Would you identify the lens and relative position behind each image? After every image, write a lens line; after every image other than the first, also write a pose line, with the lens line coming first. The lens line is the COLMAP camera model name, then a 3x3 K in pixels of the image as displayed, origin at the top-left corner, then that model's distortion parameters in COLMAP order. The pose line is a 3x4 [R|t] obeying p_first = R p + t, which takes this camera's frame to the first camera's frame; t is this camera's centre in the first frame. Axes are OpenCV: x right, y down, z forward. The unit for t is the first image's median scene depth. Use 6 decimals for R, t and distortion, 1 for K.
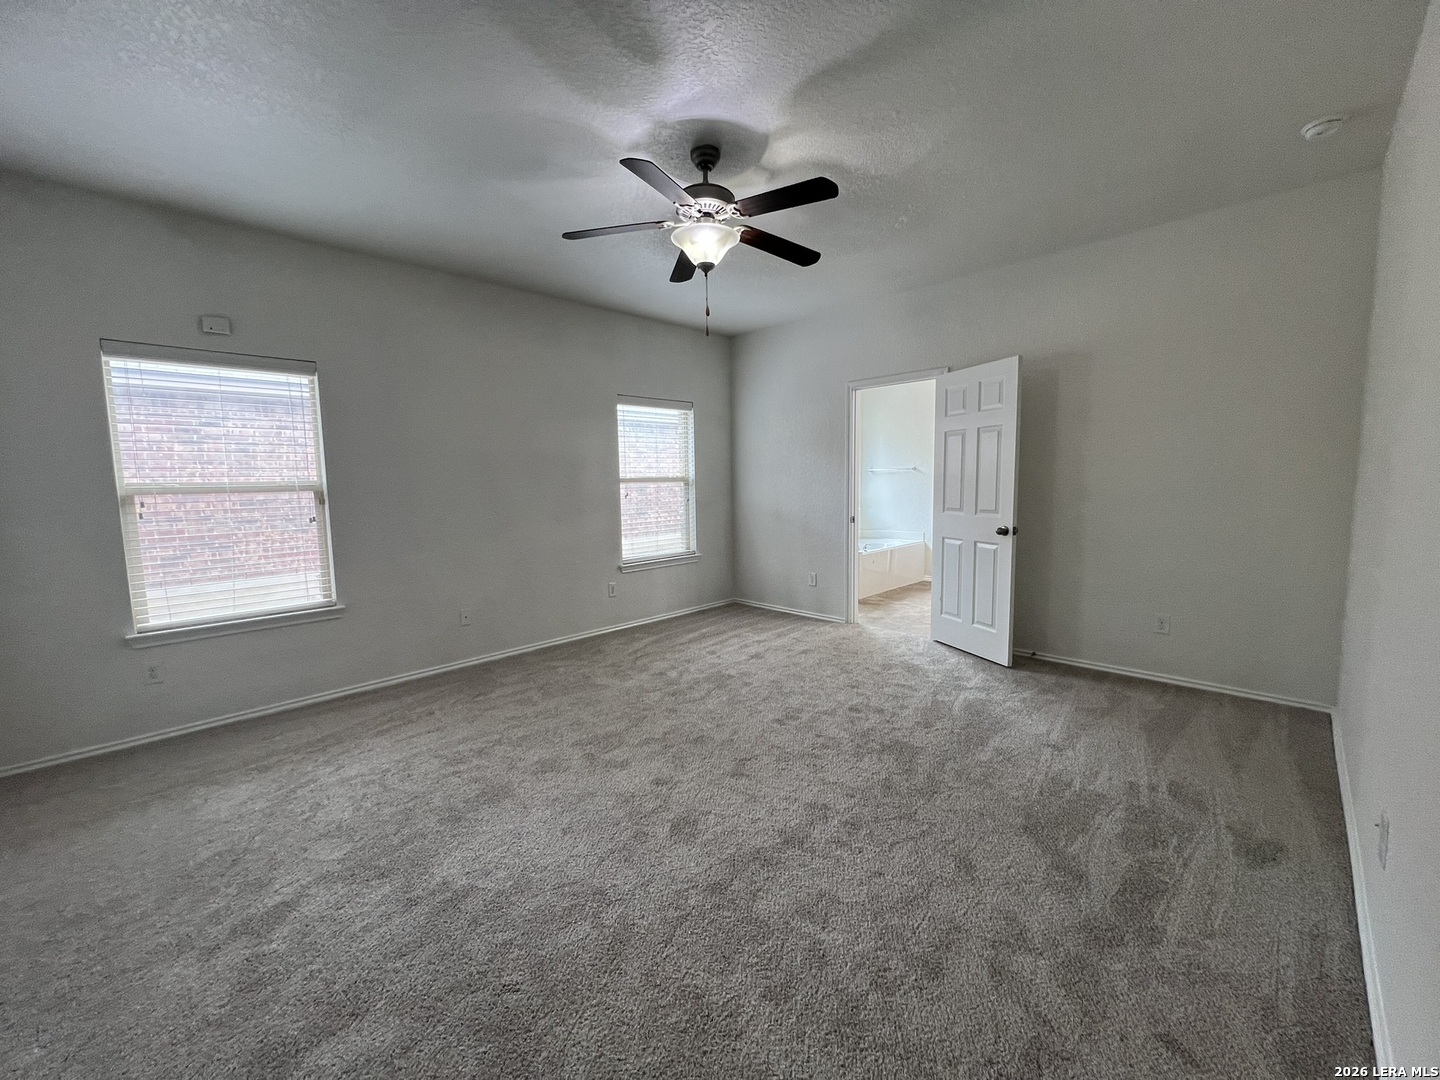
lens RADIAL K [[576.1, 0, 725.4], [0, 576.1, 538.3], [0, 0, 1]] dist [0.004958, 0.000250]
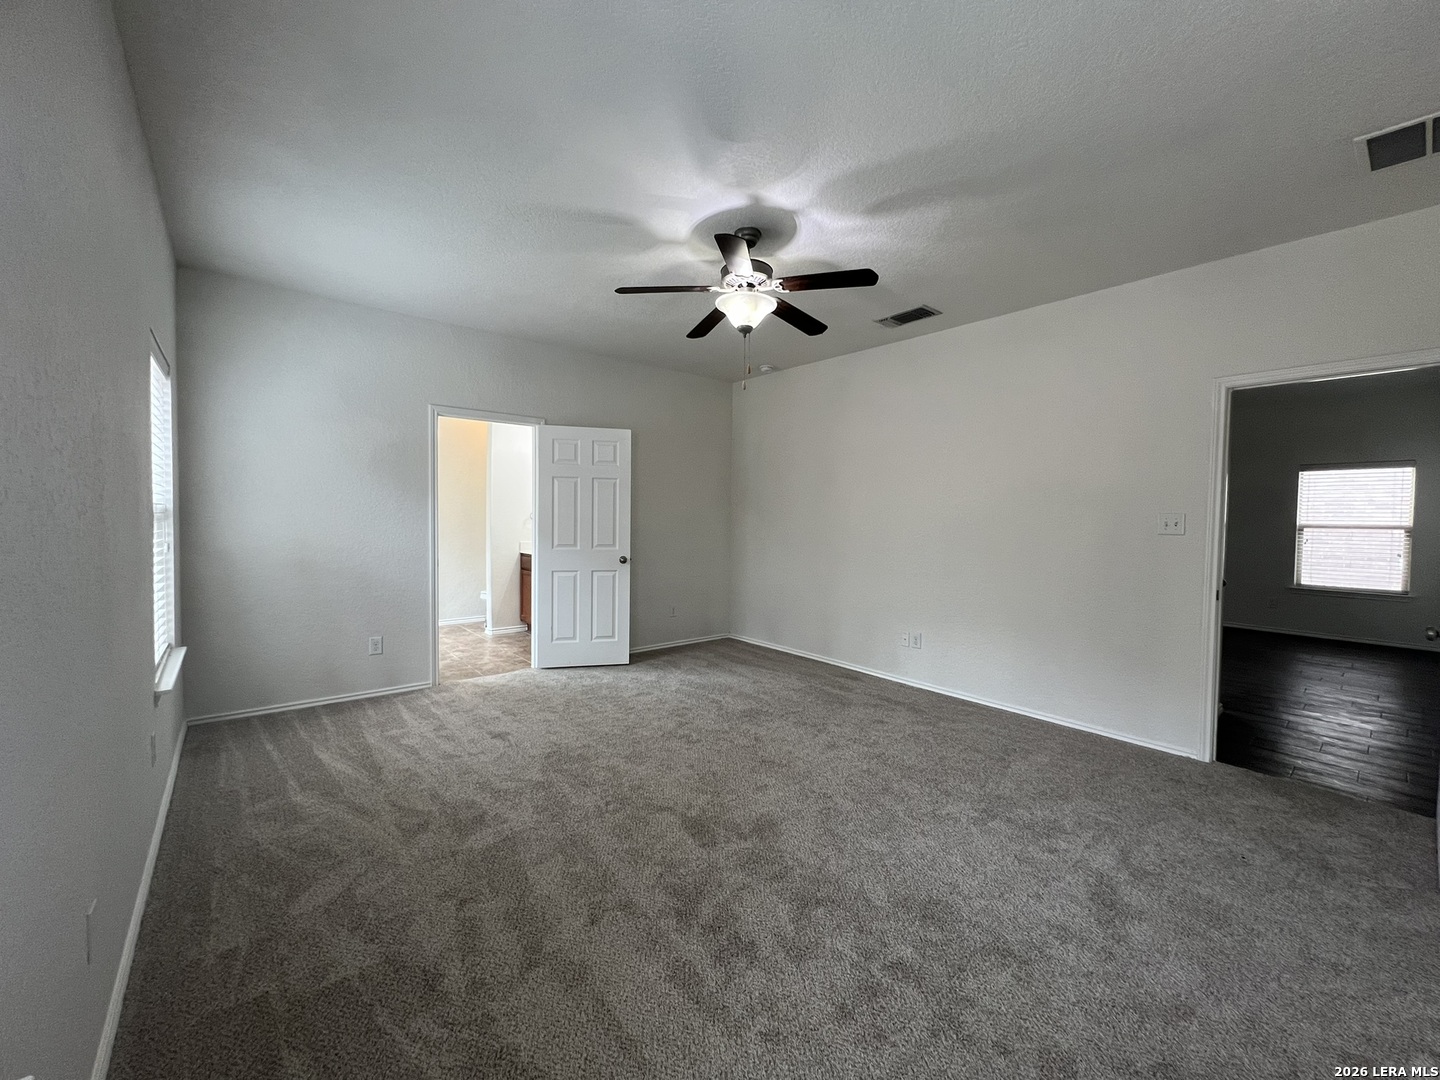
lens RADIAL K [[576.1, 0, 707.4], [0, 576.1, 537.6], [0, 0, 1]] dist [0.004958, 0.000250]
pose [[0.095259, -0.012649, 0.995372, -0.729615], [0.080667, 0.996729, 0.004946, -0.050765], [-0.992179, 0.079823, 0.095968, 0.623429]]
